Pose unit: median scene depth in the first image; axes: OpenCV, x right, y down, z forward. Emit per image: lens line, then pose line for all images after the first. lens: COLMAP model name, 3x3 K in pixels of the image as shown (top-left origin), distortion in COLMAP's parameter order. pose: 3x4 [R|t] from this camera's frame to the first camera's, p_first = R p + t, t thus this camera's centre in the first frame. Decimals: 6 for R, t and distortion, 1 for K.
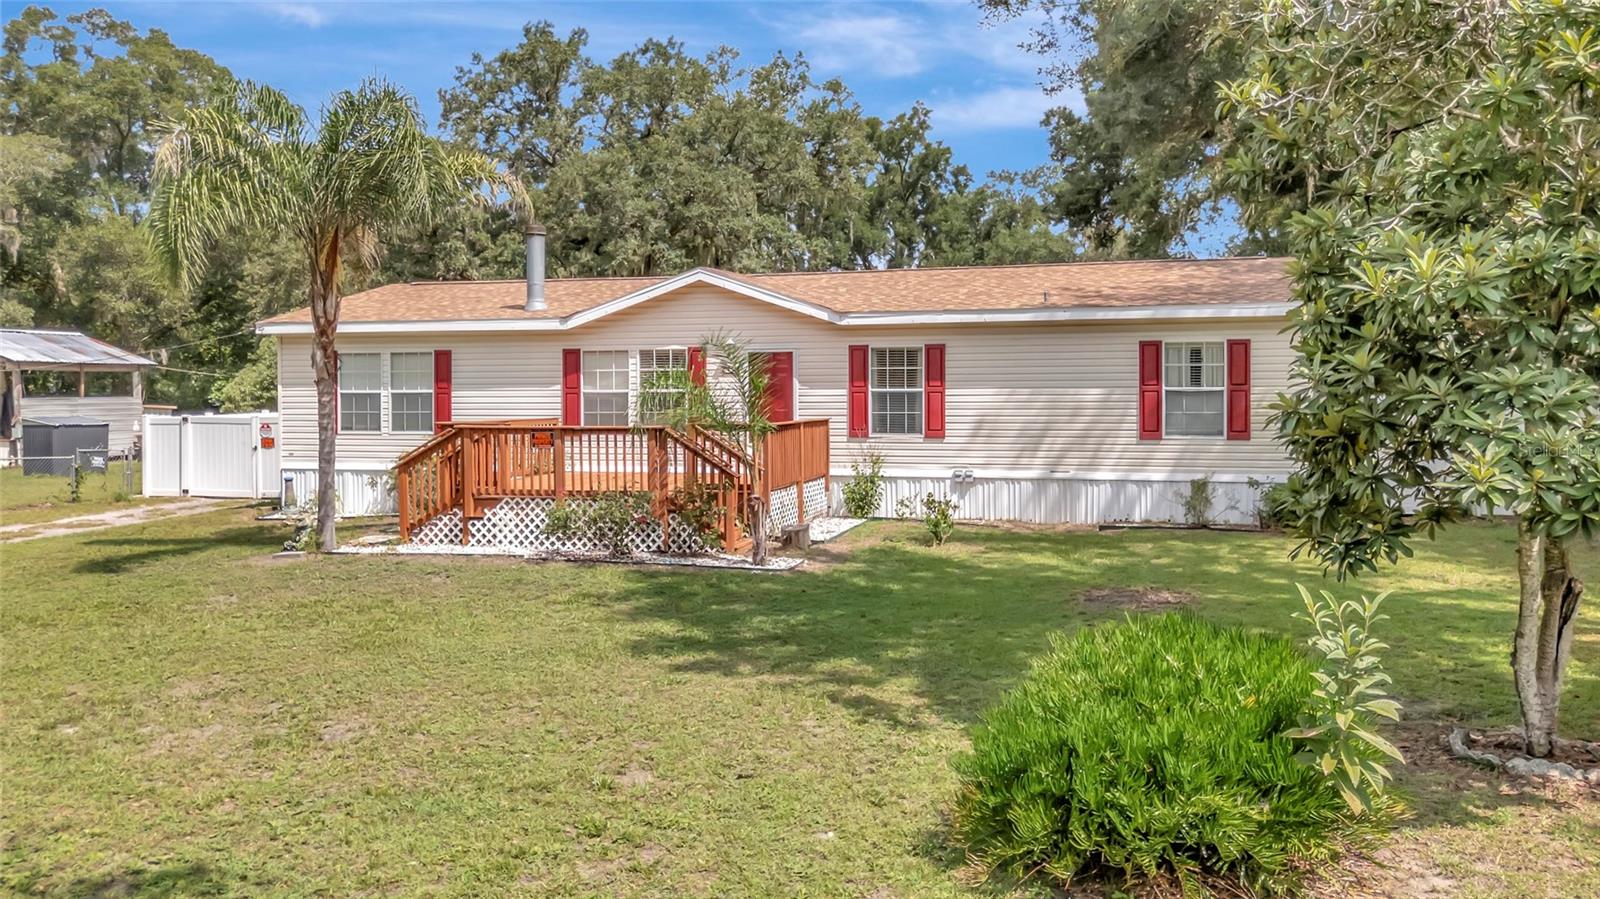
lens RADIAL K [[1180.3, 0, 820.7], [0, 1180.3, 402.0], [0, 0, 1]] dist [0.050817, -0.046155]
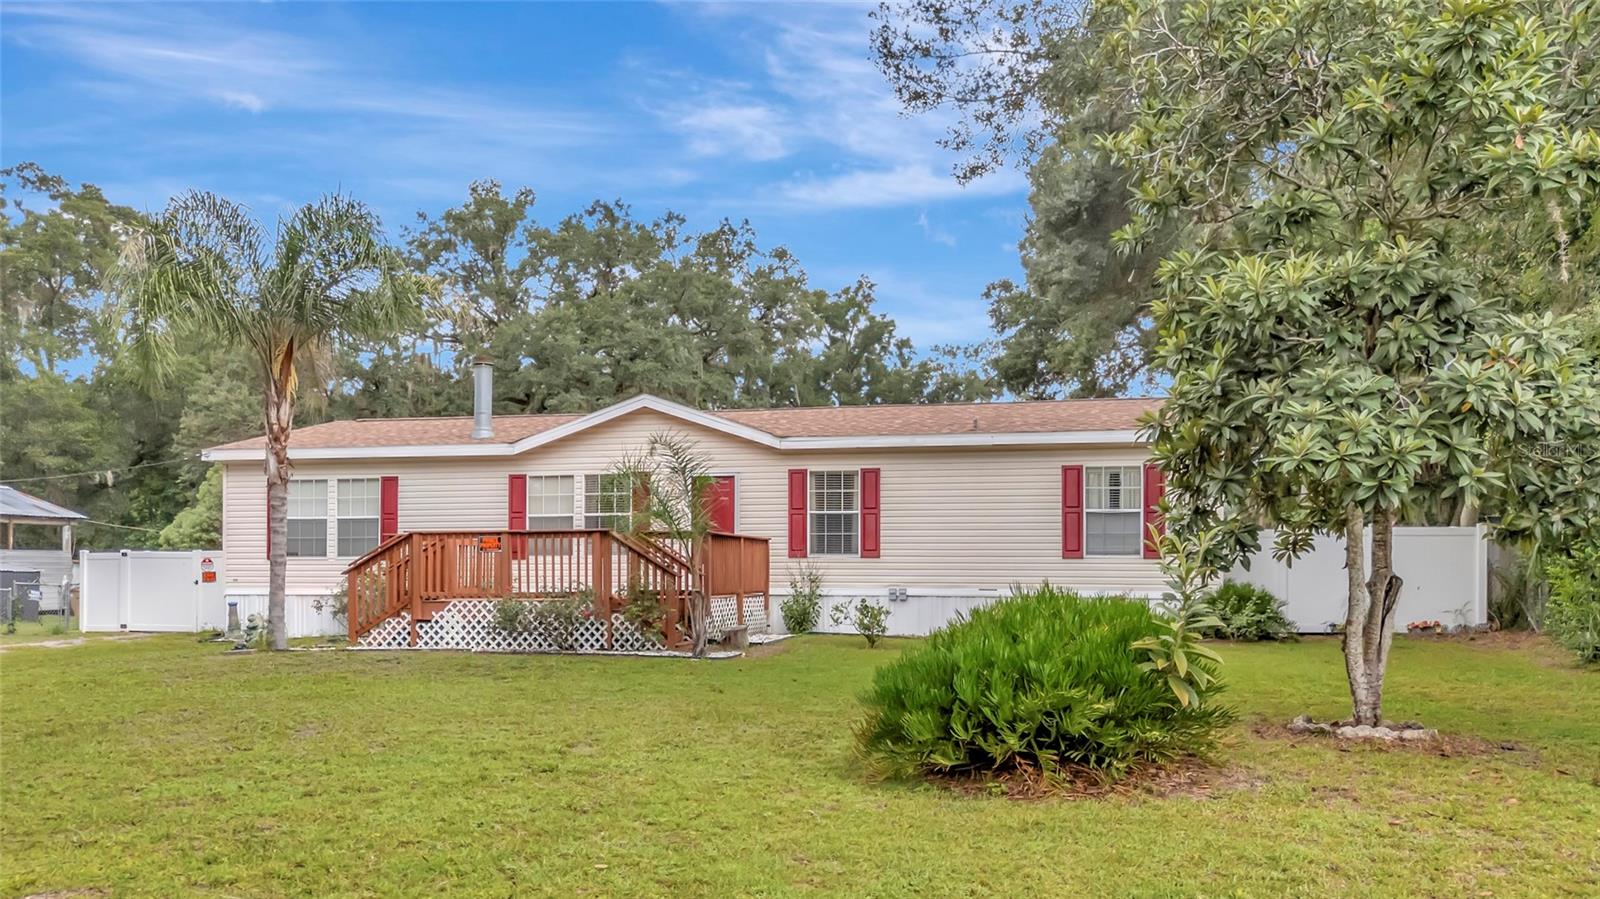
lens RADIAL K [[1180.3, 0, 836.6], [0, 1180.3, 572.2], [0, 0, 1]] dist [0.050817, -0.046155]
pose [[0.998351, 0.002826, 0.057339, 0.007075], [-0.002144, 0.999926, -0.011951, 0.055340], [-0.057368, 0.011808, 0.998283, -0.043616]]
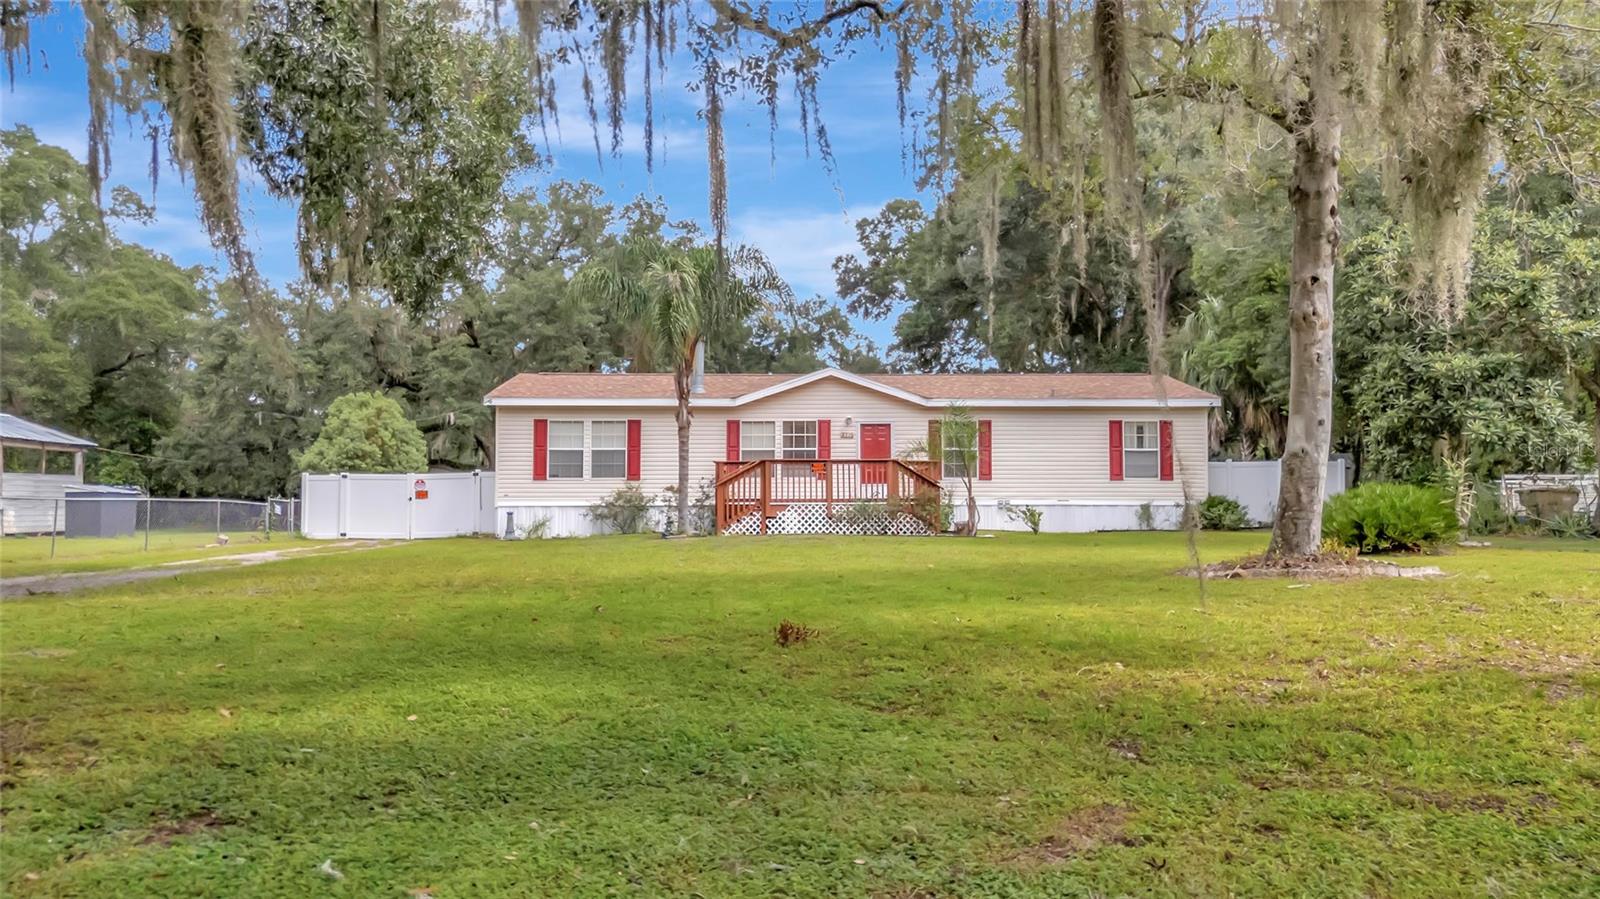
lens RADIAL K [[1180.3, 0, 797.2], [0, 1180.3, 436.7], [0, 0, 1]] dist [0.050817, -0.046155]
pose [[0.961225, 0.019735, 0.275058, -0.569367], [0.000358, 0.997346, -0.072808, 0.086408], [-0.275765, 0.070083, 0.958667, -0.431818]]
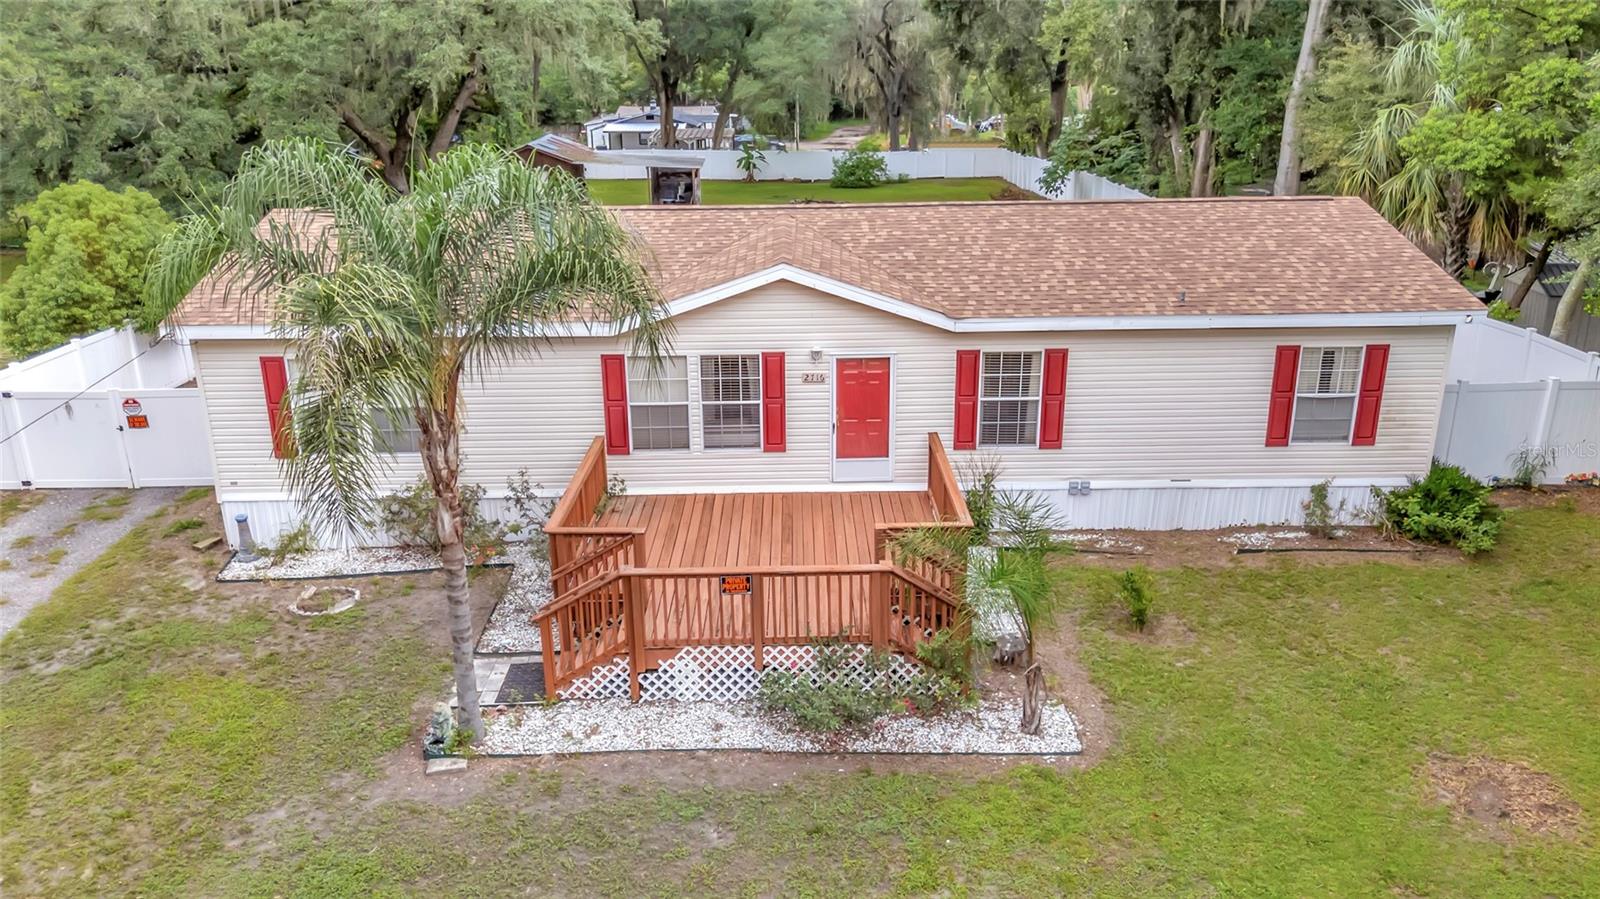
lens RADIAL K [[1180.3, 0, 801.8], [0, 1180.3, 427.2], [0, 0, 1]] dist [0.050817, -0.046155]
pose [[0.966222, -0.083027, 0.243969, -0.308803], [0.006949, 0.954731, 0.297391, -0.257835], [-0.257617, -0.285650, 0.923059, 0.206246]]
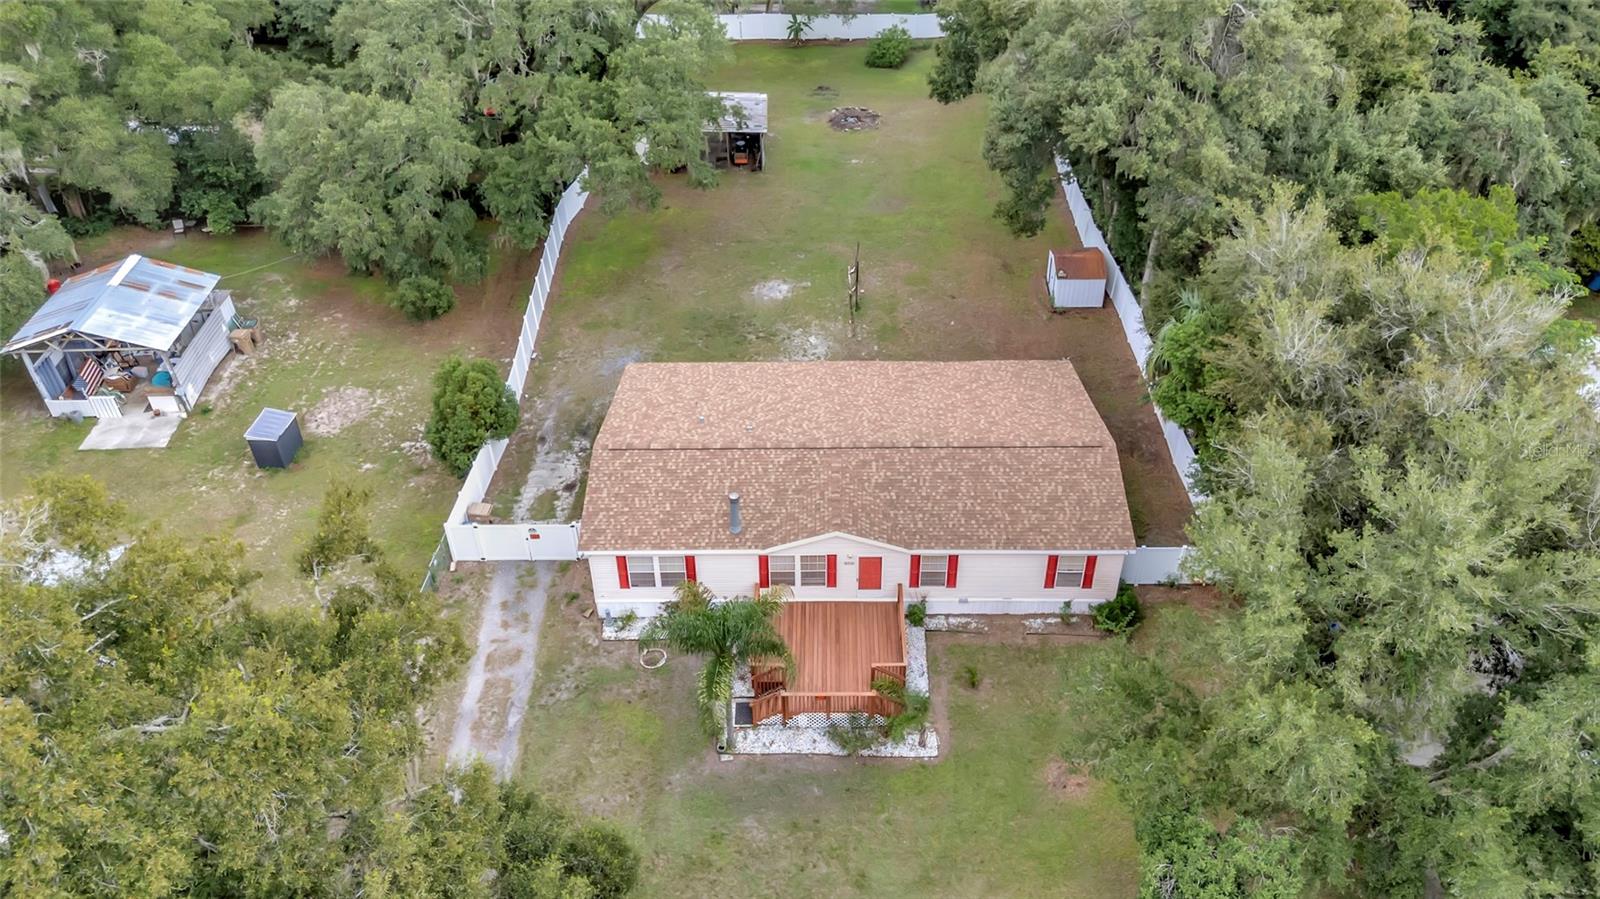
lens RADIAL K [[1180.3, 0, 801.0], [0, 1180.3, 397.0], [0, 0, 1]] dist [0.050817, -0.046155]
pose [[0.972623, -0.143672, 0.182655, -0.498581], [0.012264, 0.816627, 0.577036, -1.464100], [-0.232065, -0.558998, 0.796032, -0.431544]]
